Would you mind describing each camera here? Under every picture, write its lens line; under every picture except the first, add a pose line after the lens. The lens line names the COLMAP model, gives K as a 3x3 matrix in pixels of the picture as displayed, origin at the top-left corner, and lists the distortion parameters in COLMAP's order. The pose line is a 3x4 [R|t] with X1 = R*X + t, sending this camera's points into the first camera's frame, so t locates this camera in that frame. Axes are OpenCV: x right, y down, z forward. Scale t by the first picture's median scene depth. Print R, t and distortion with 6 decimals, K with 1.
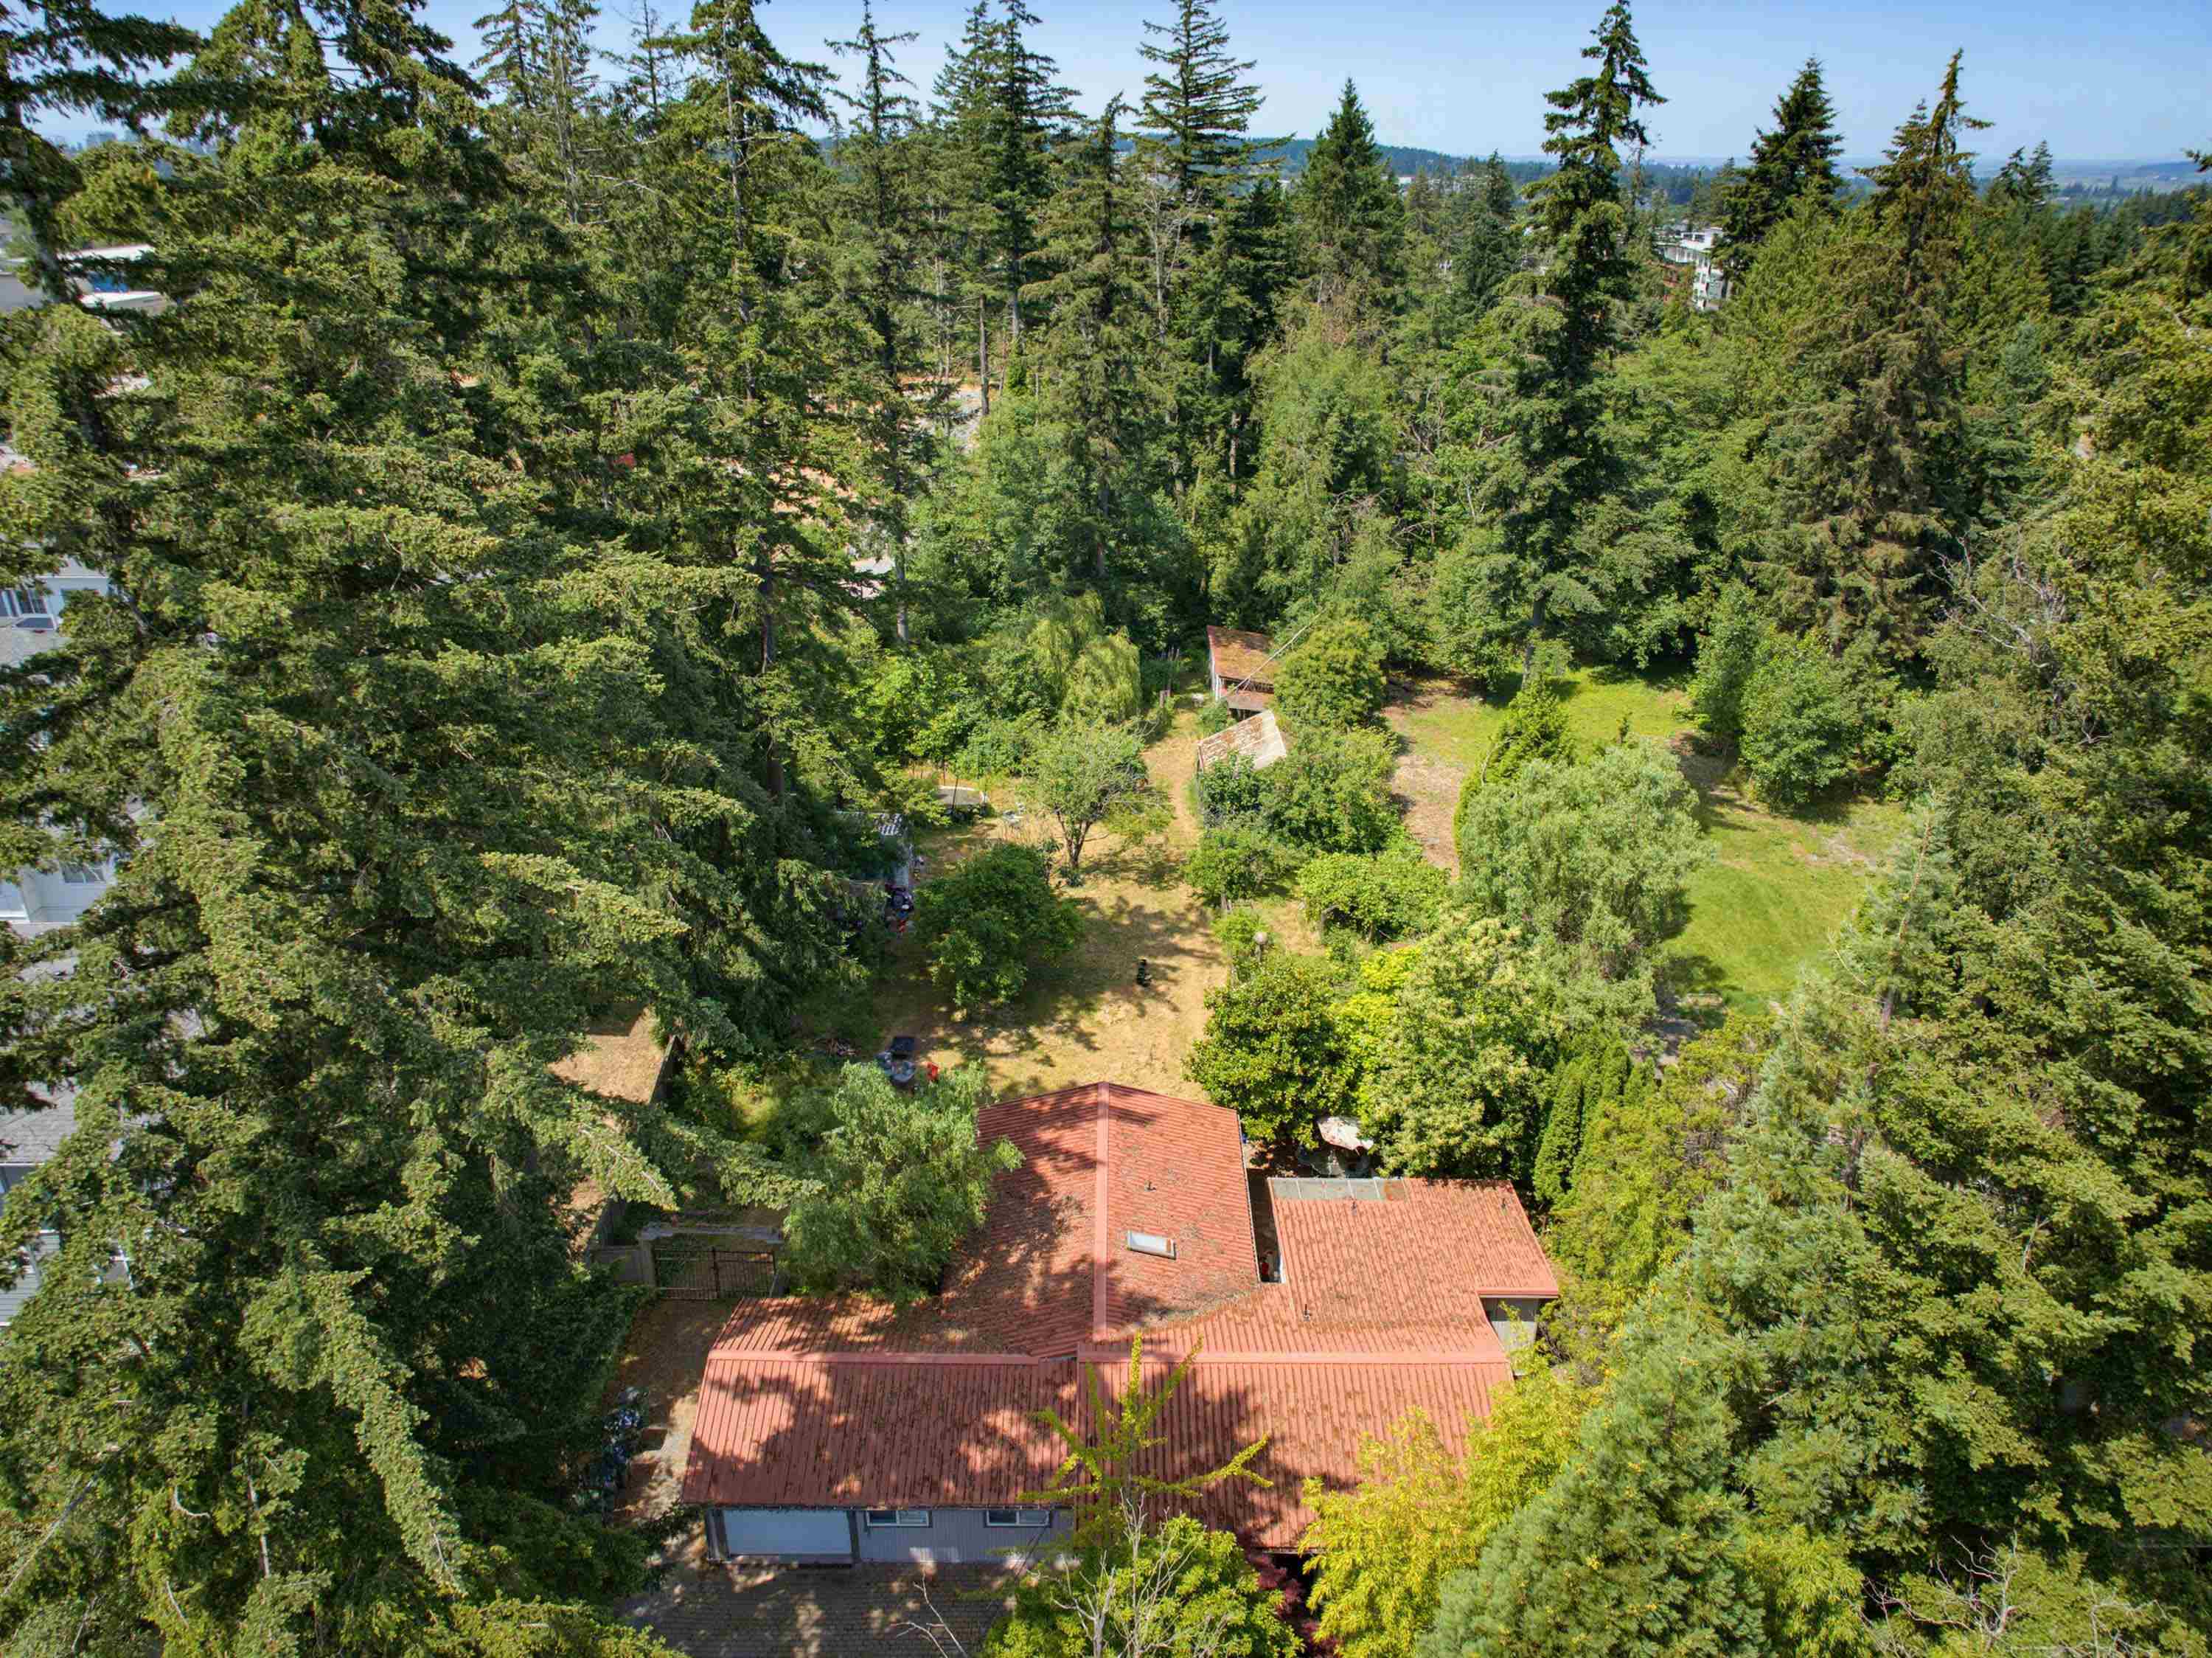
lens RADIAL K [[1510.2, 0, 1106.7], [0, 1510.2, 835.4], [0, 0, 1]] dist [-0.005004, -0.001497]
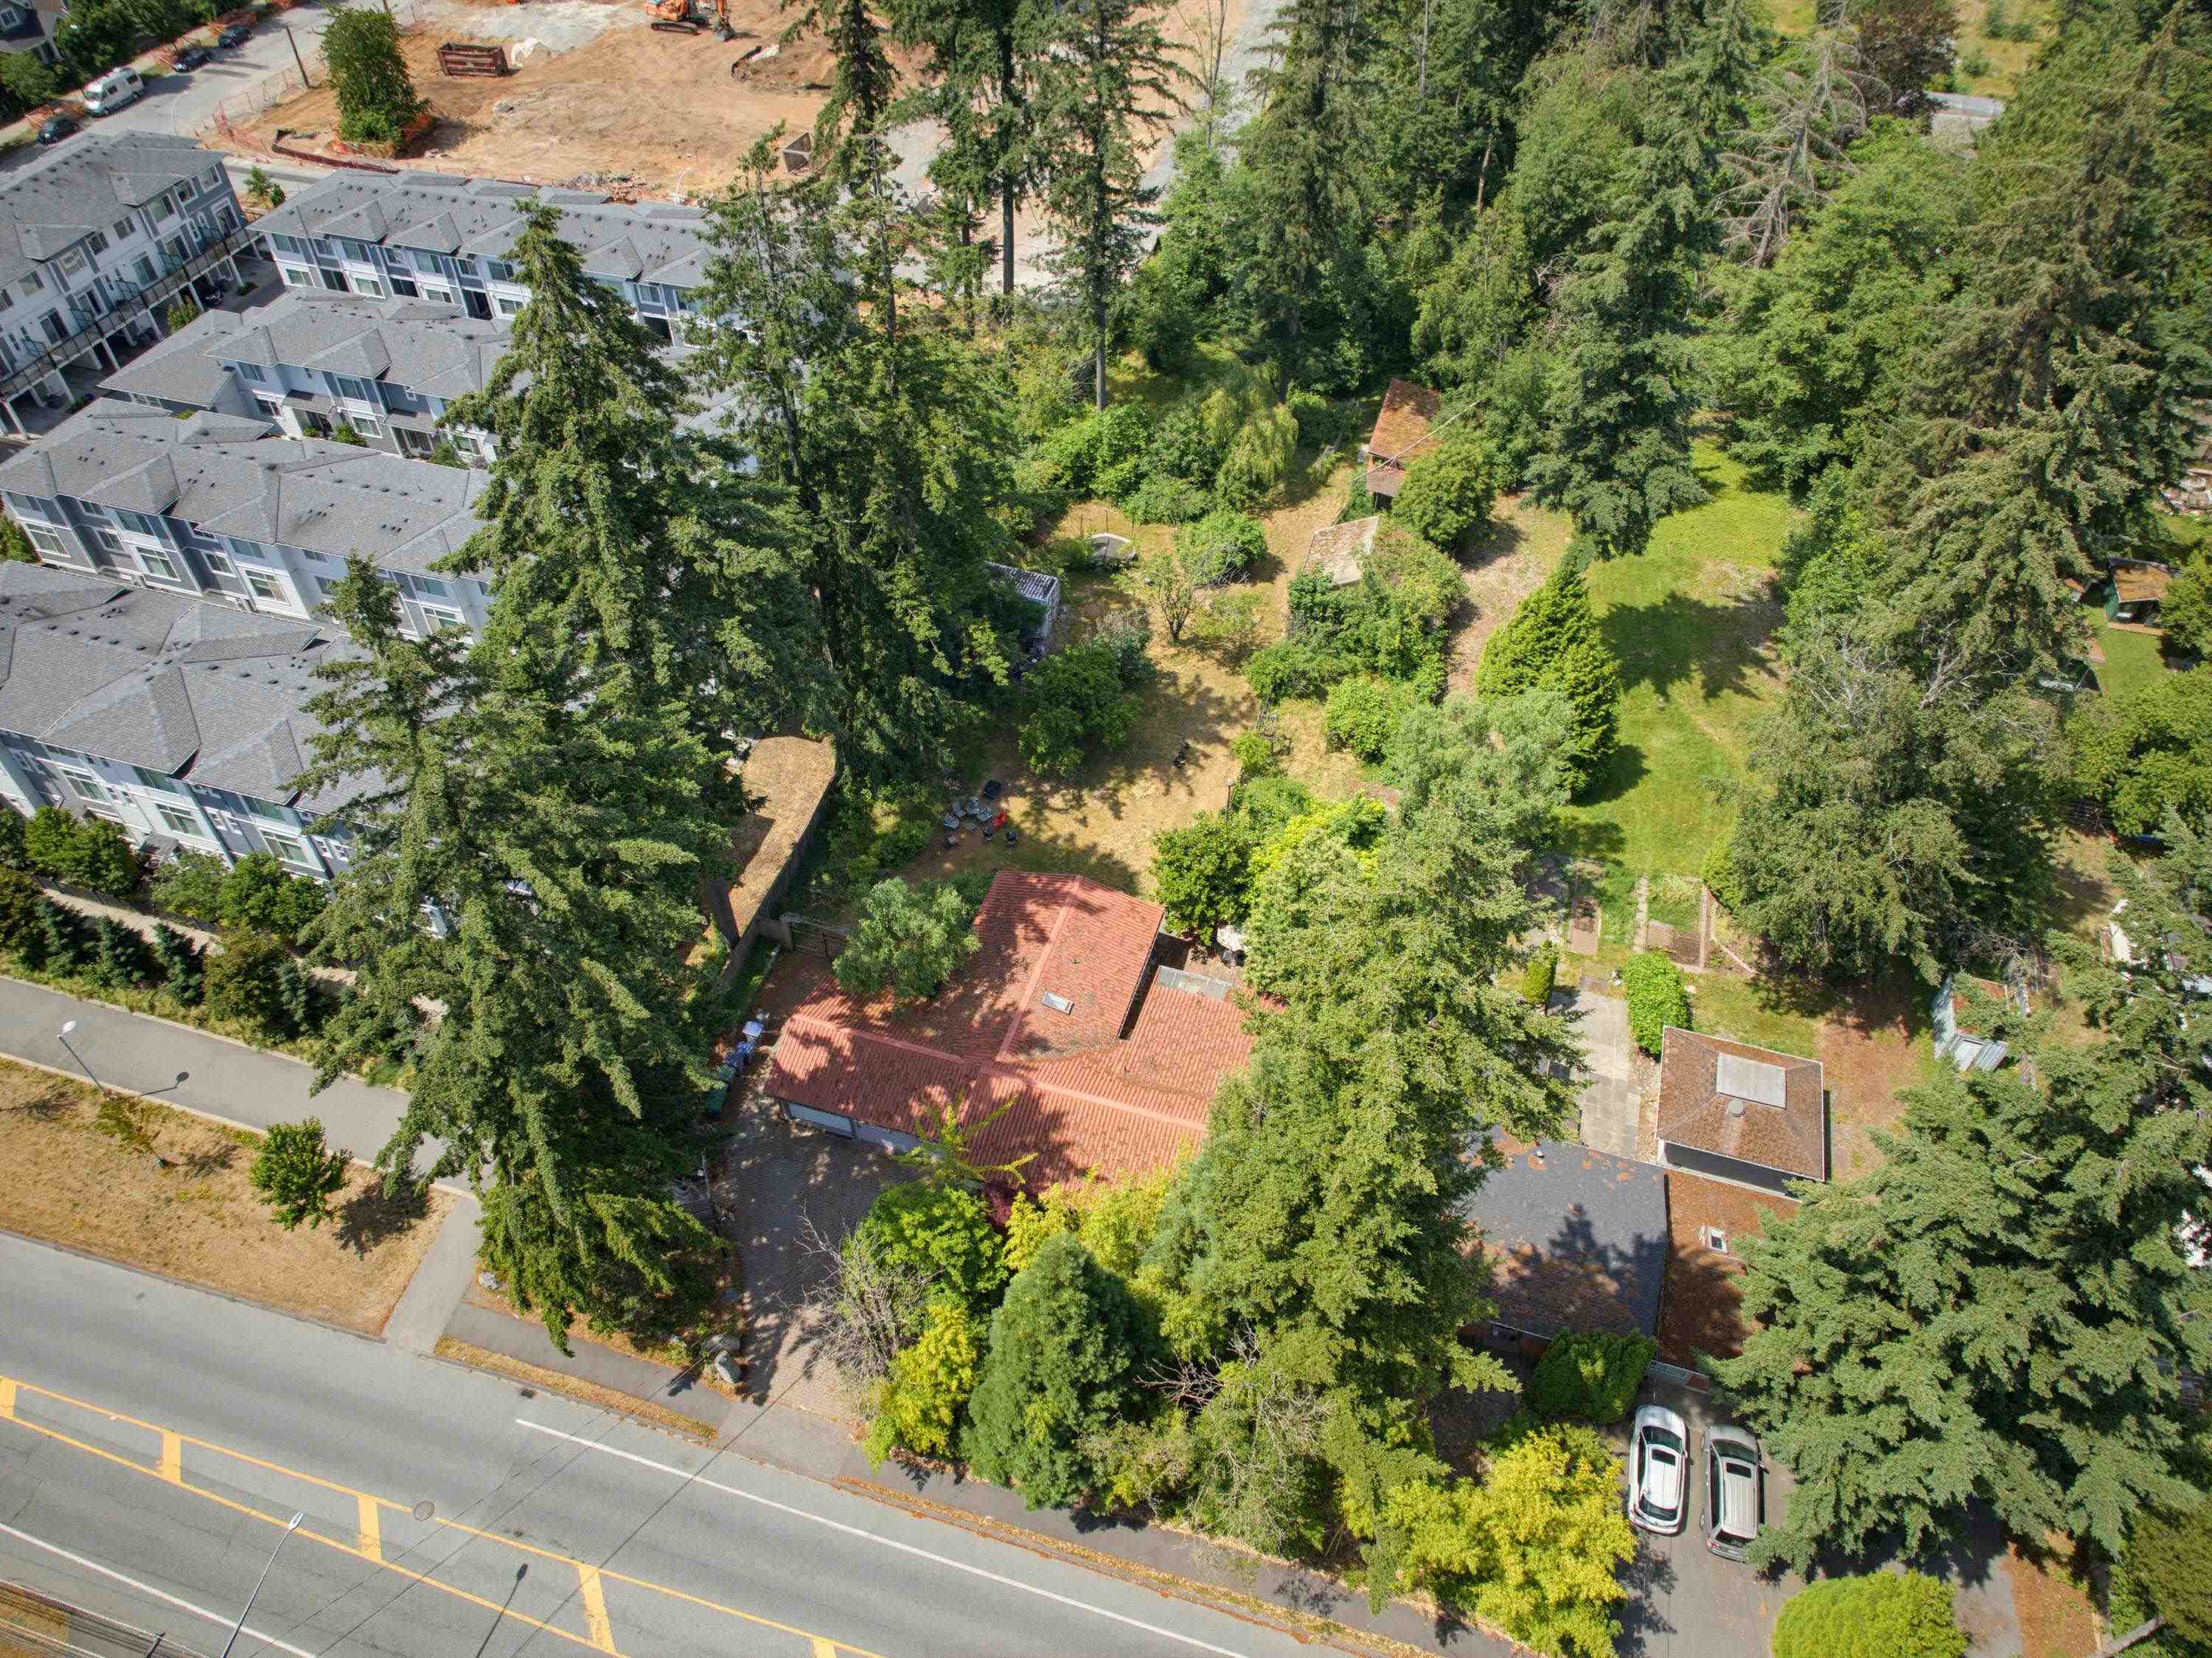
lens RADIAL K [[1510.2, 0, 1106.7], [0, 1510.2, 835.4], [0, 0, 1]] dist [-0.005004, -0.001497]
pose [[0.956031, 0.212582, -0.202022, 0.228383], [-0.123382, 0.916502, 0.380527, -0.322814], [0.266047, -0.338870, 0.902434, -0.248050]]
